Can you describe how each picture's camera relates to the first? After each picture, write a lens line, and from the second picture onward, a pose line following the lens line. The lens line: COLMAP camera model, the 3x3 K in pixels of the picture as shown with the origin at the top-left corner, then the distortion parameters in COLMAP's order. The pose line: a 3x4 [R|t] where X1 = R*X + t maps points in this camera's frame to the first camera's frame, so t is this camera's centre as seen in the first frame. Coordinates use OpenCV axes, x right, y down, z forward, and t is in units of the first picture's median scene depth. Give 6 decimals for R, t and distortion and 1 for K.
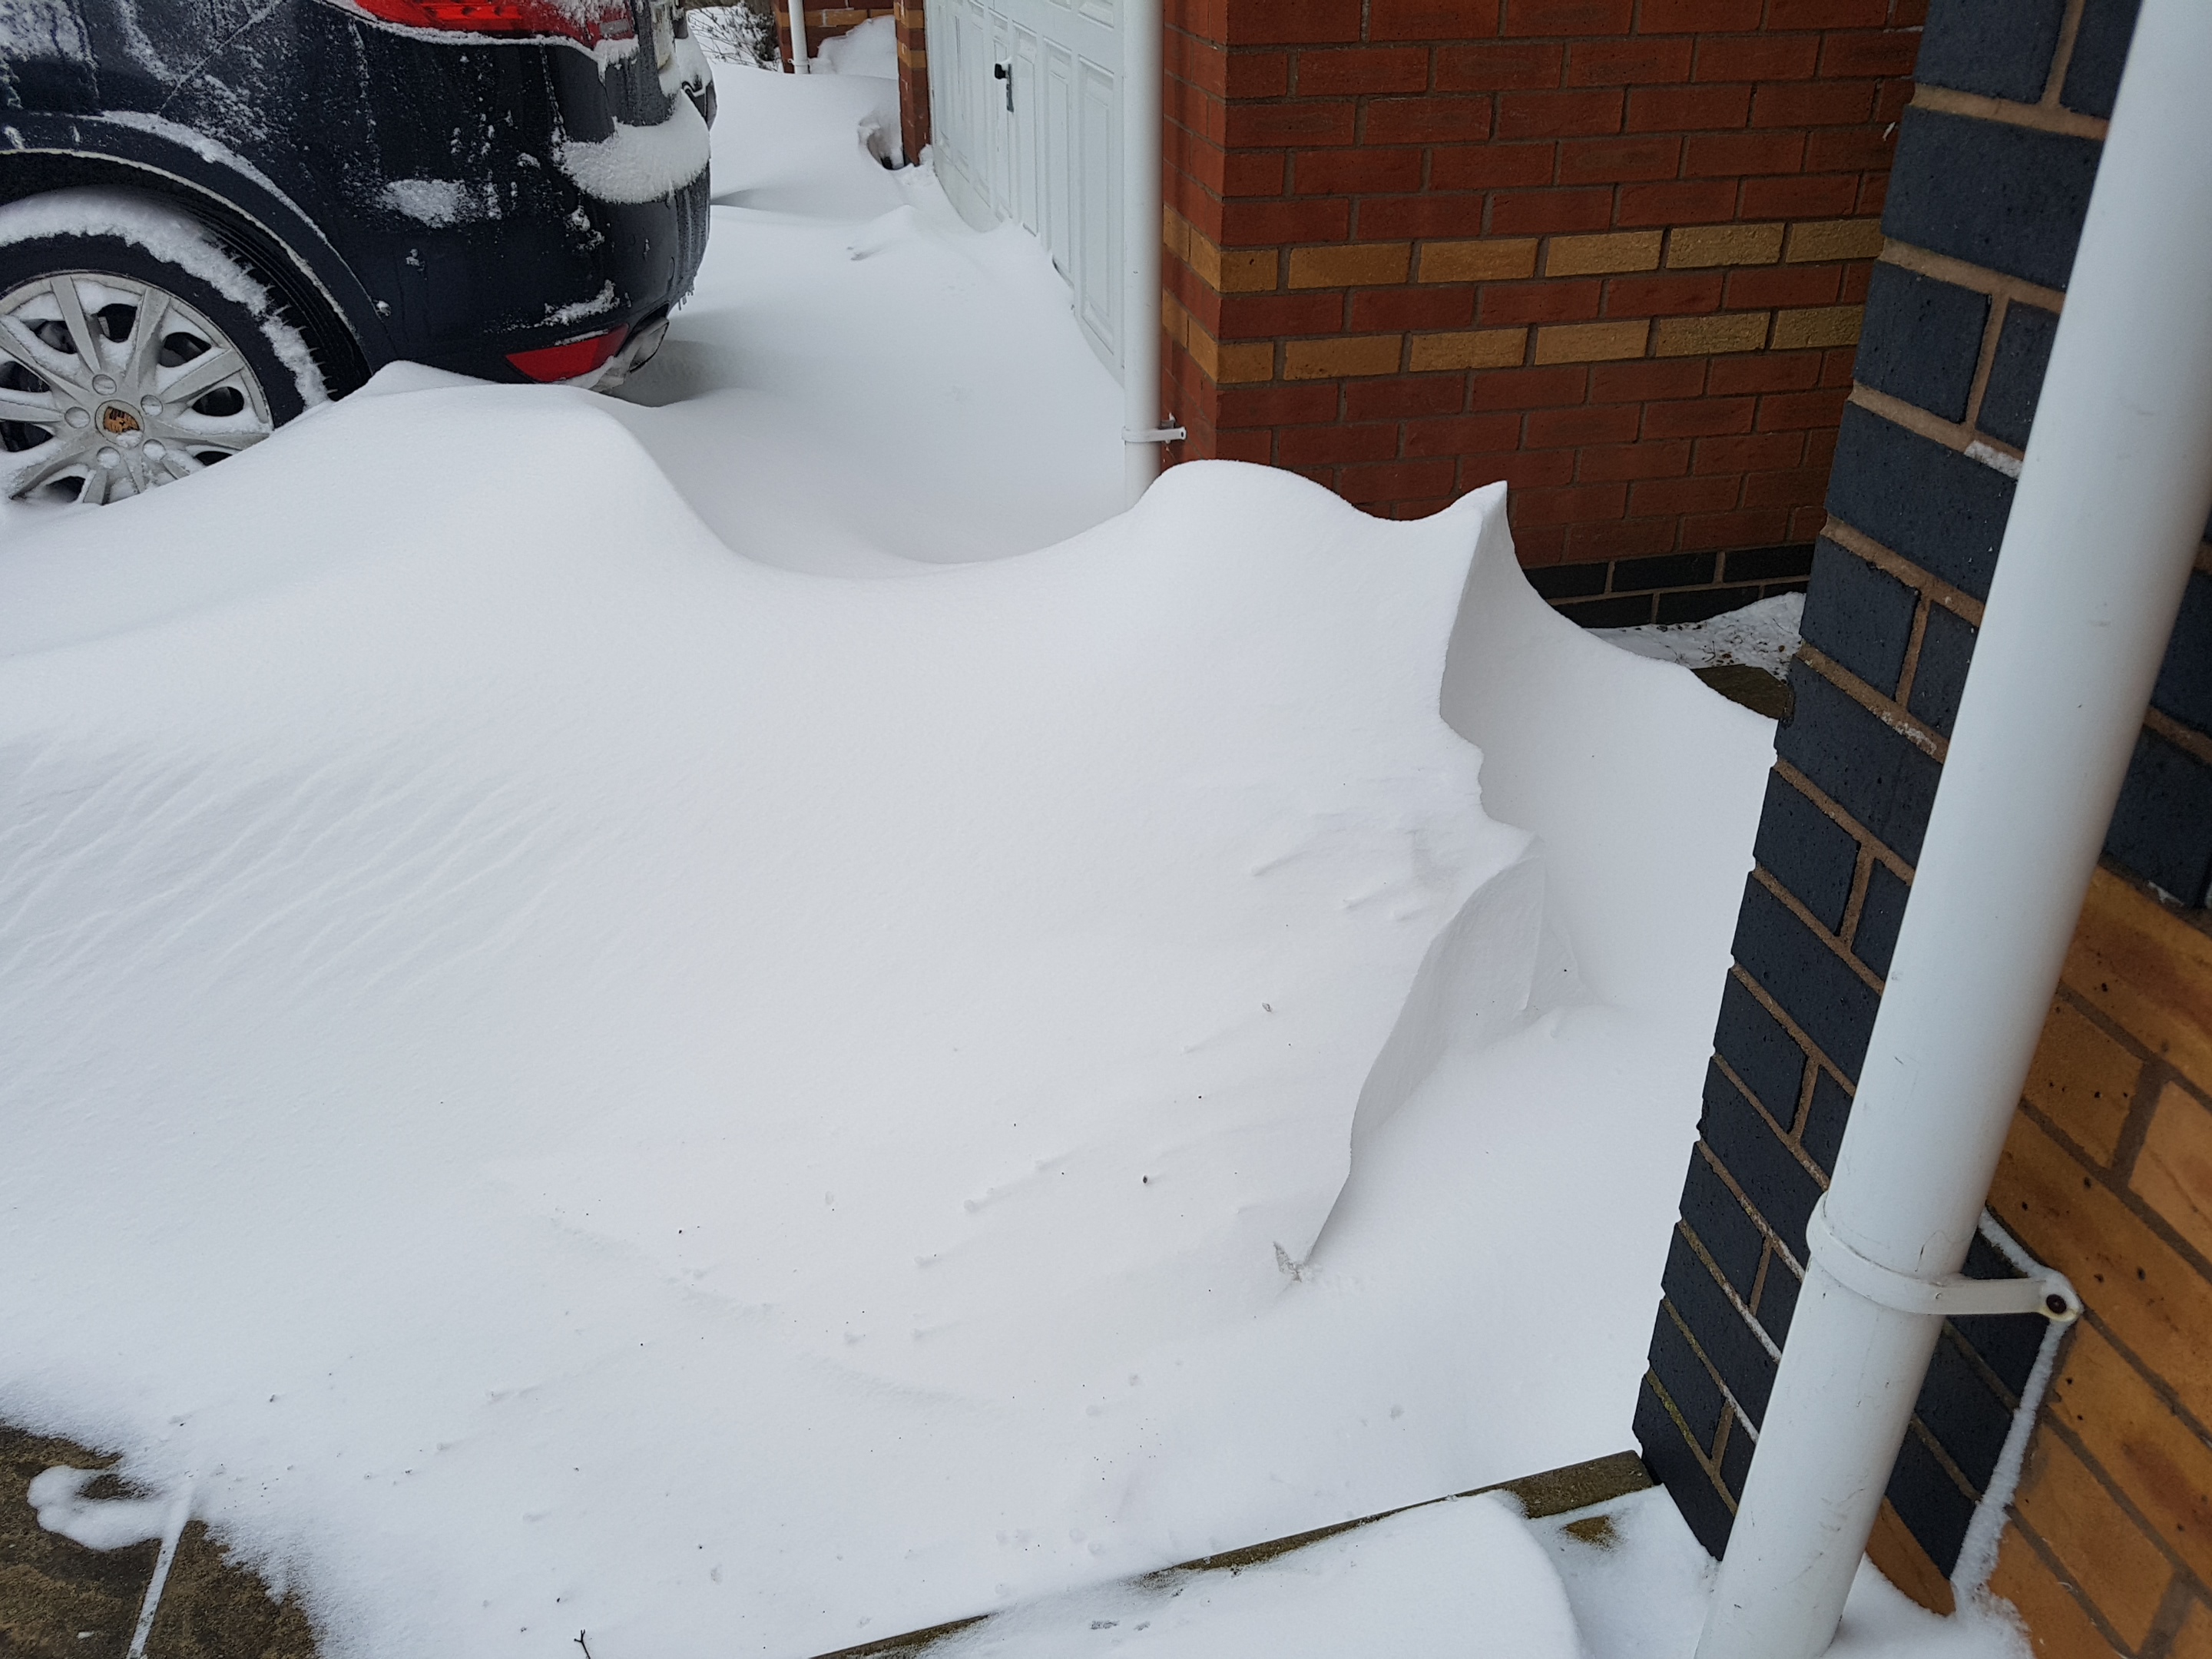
lens RADIAL K [[1705.9, 0, 1109.9], [0, 1705.9, 913.0], [0, 0, 1]] dist [-0.021668, 0.005374]
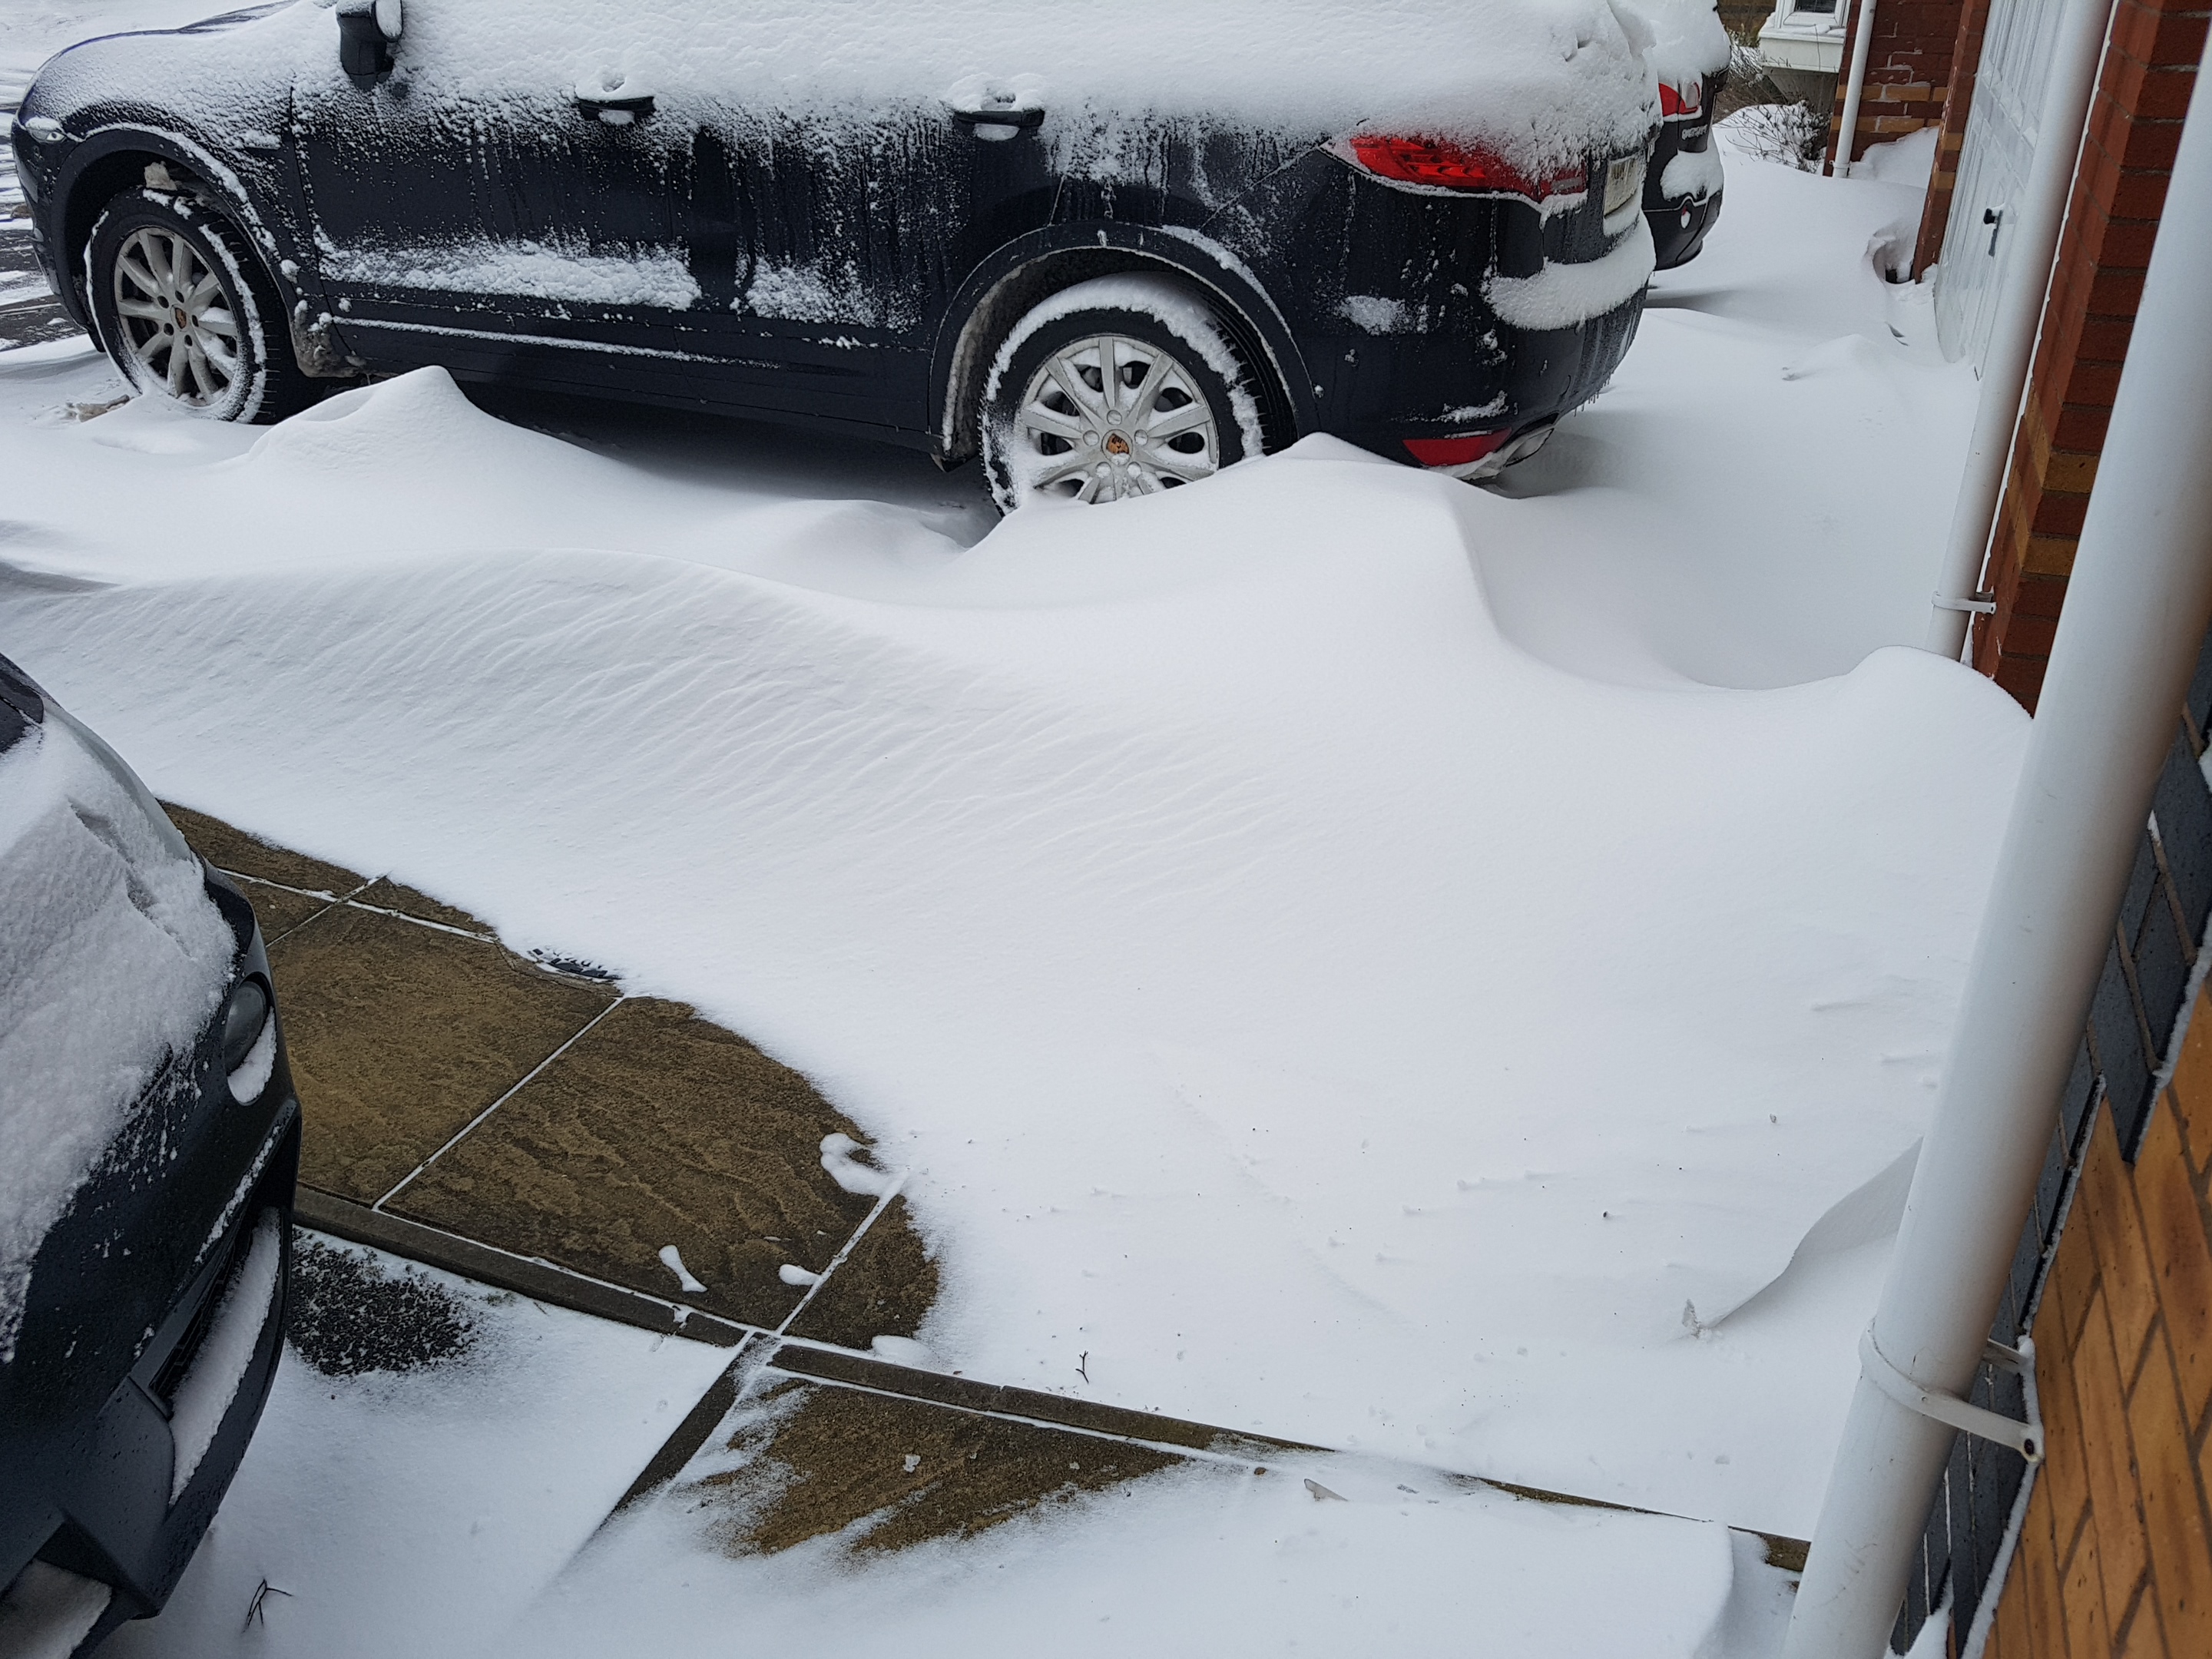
lens RADIAL K [[1705.9, 0, 1109.9], [0, 1705.9, 913.0], [0, 0, 1]] dist [-0.021668, 0.005374]
pose [[0.839152, 0.274185, -0.469730, 0.138284], [-0.284300, 0.957381, 0.050942, -0.006604], [0.463678, 0.090796, 0.881339, -0.146578]]
